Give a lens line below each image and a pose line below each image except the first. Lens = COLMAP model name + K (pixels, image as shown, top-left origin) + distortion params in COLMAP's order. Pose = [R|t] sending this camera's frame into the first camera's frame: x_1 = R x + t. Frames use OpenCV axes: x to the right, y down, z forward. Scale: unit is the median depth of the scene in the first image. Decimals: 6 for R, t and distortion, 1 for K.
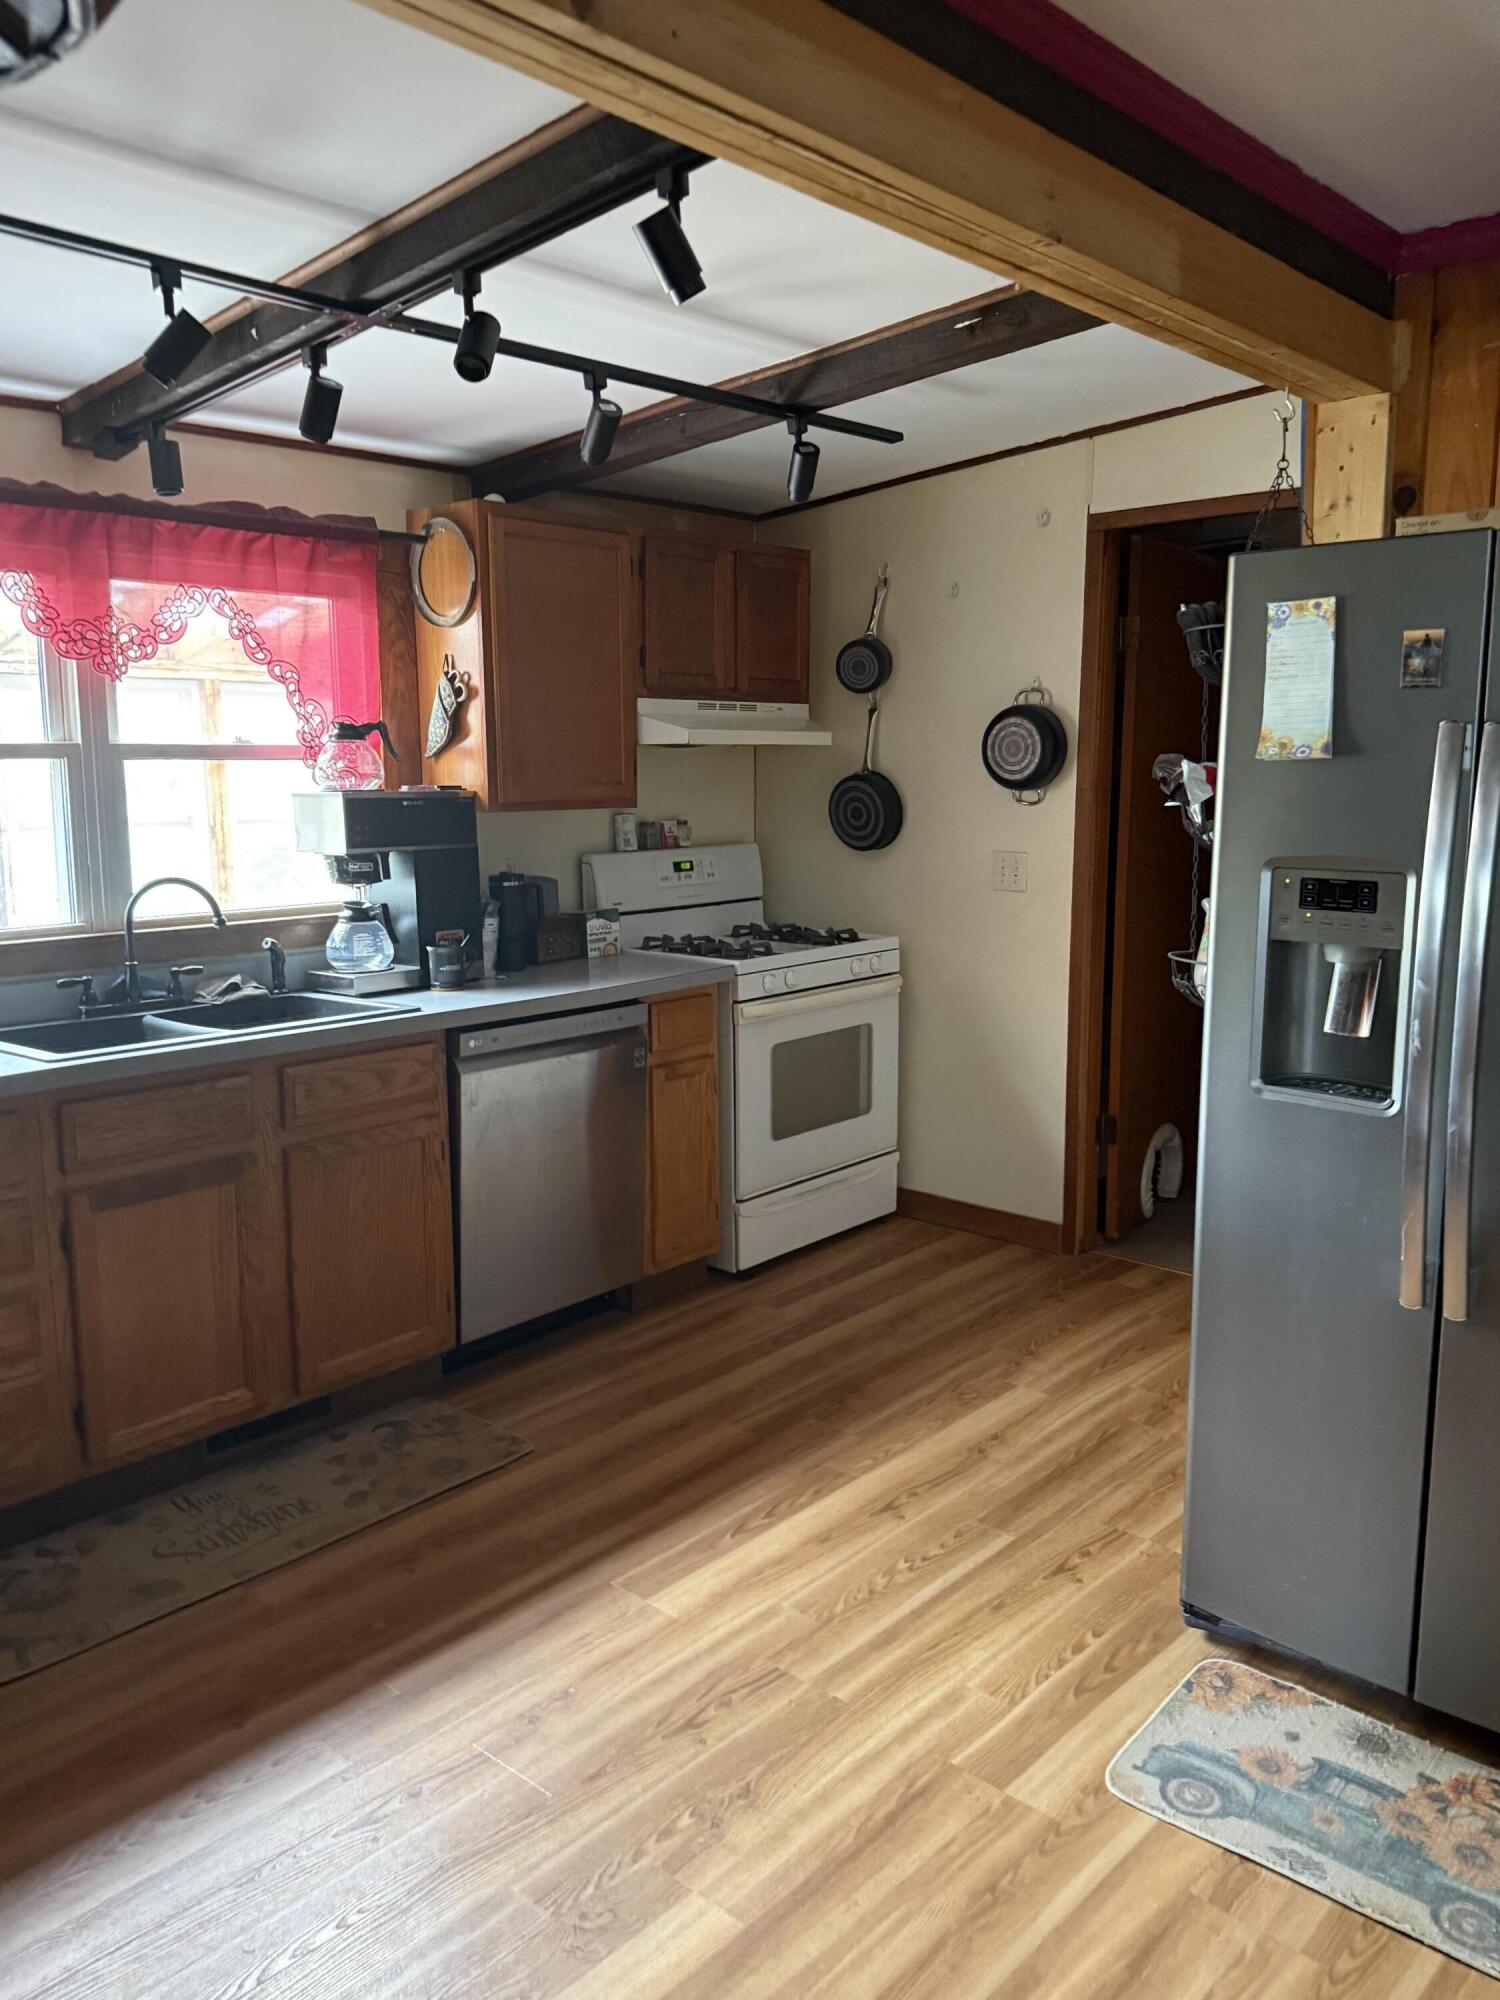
lens RADIAL K [[1480.8, 0, 747.6], [0, 1480.8, 995.2], [0, 0, 1]] dist [0.002483, -0.000810]
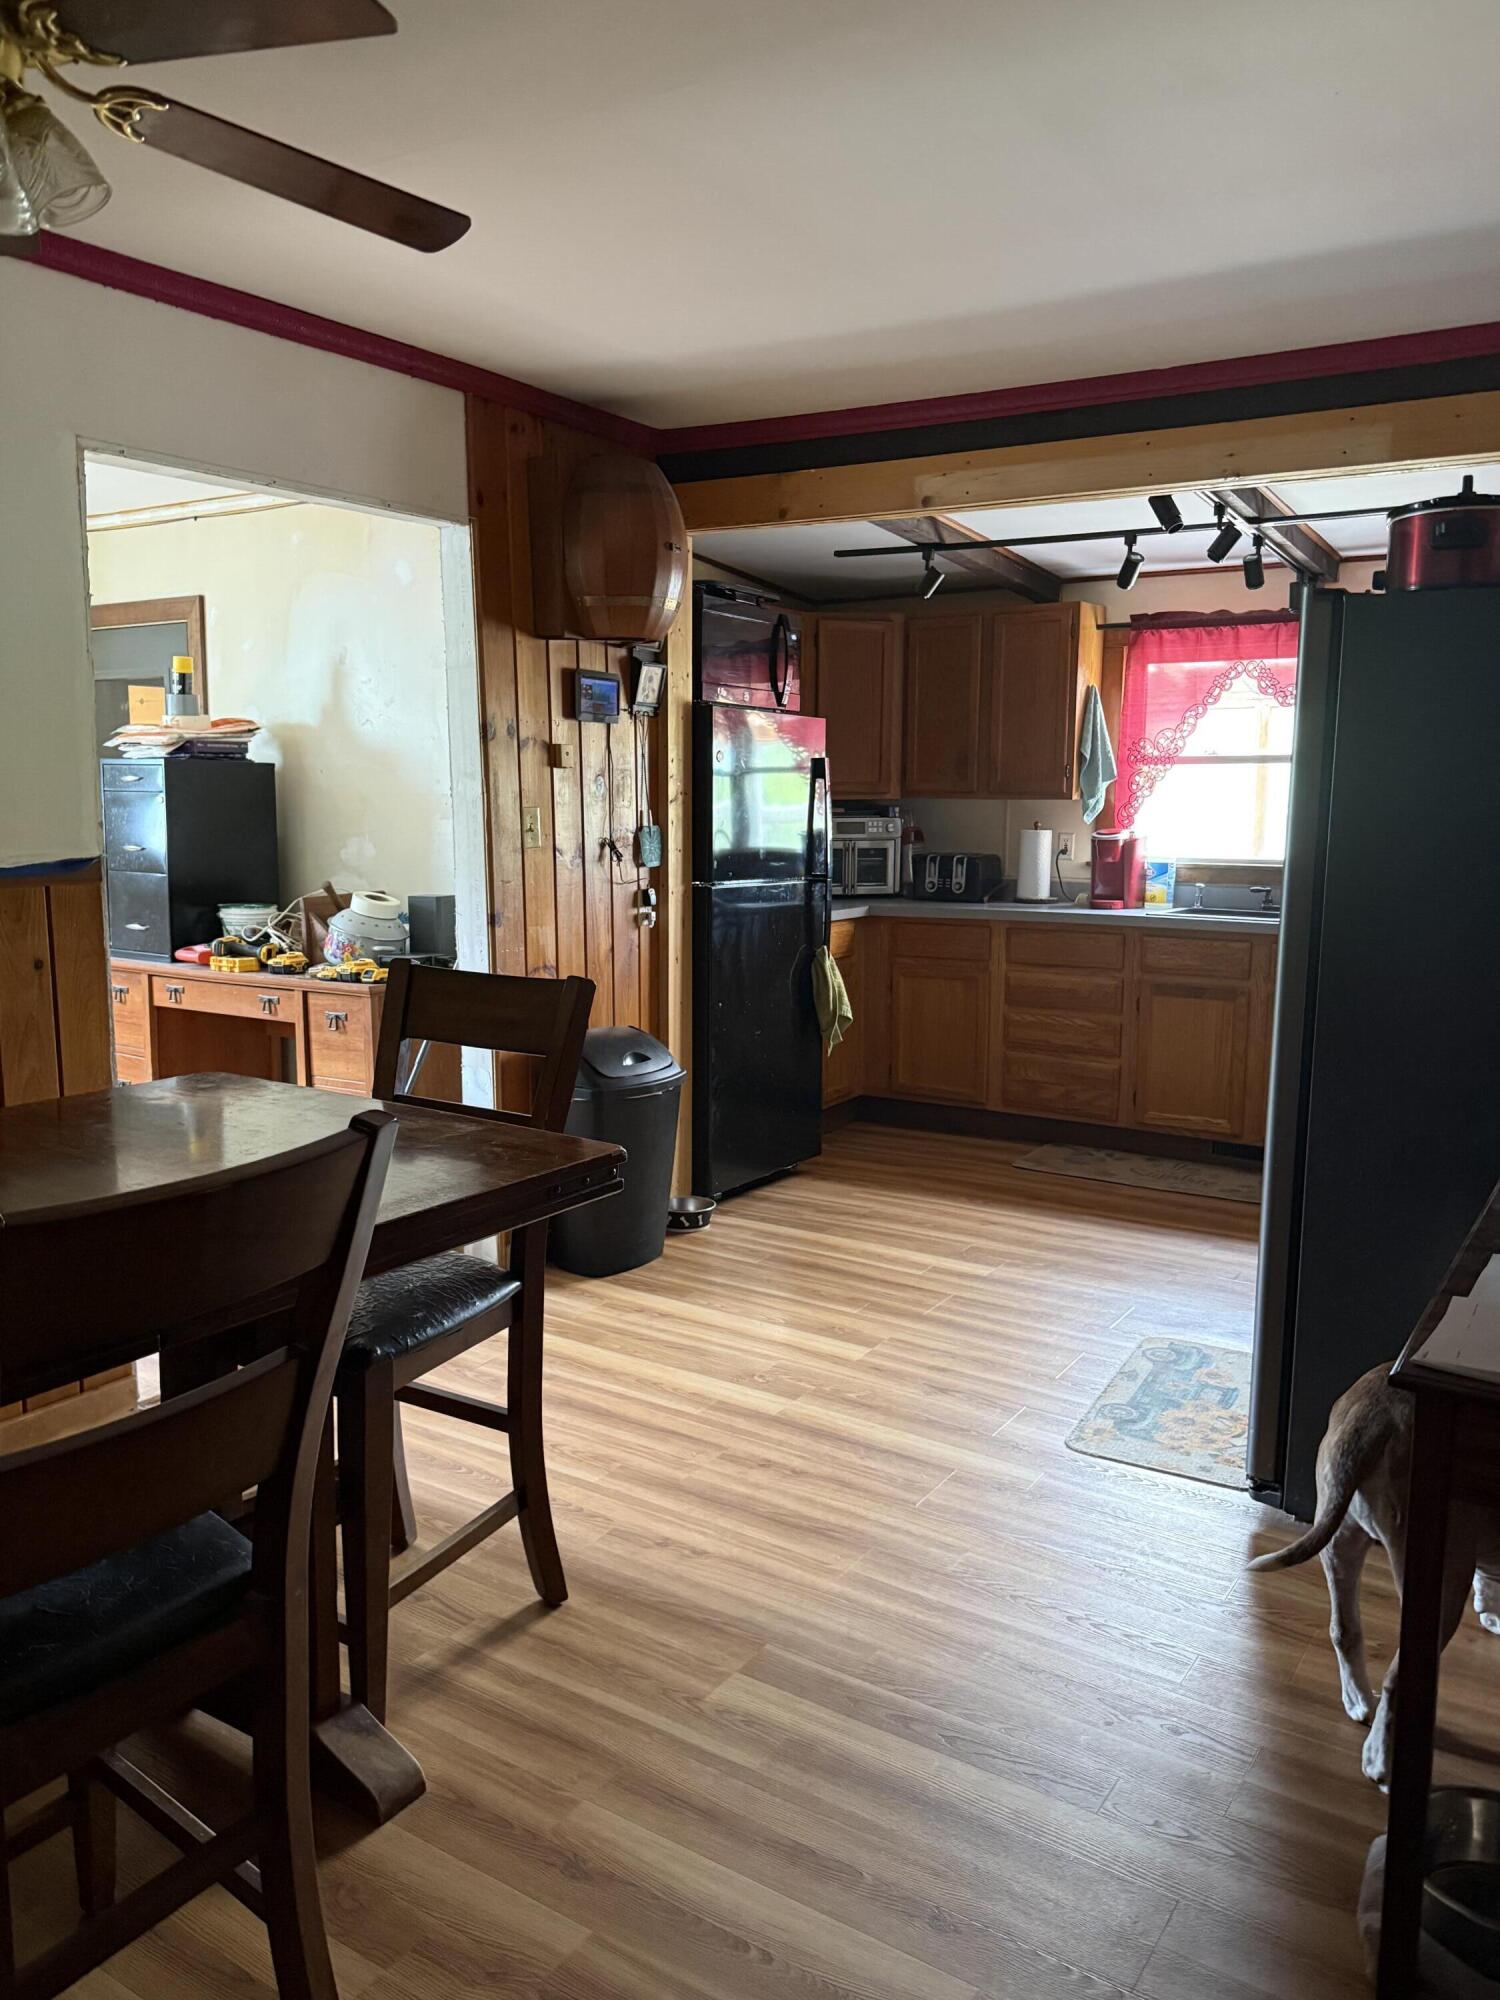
lens RADIAL K [[1480.8, 0, 748.2], [0, 1480.8, 1003.9], [0, 0, 1]] dist [0.002483, -0.000810]
pose [[0.177156, 0.154161, -0.972034, 1.407844], [-0.139685, 0.981596, 0.130220, -0.023833], [0.974220, 0.112709, 0.195429, 0.095433]]
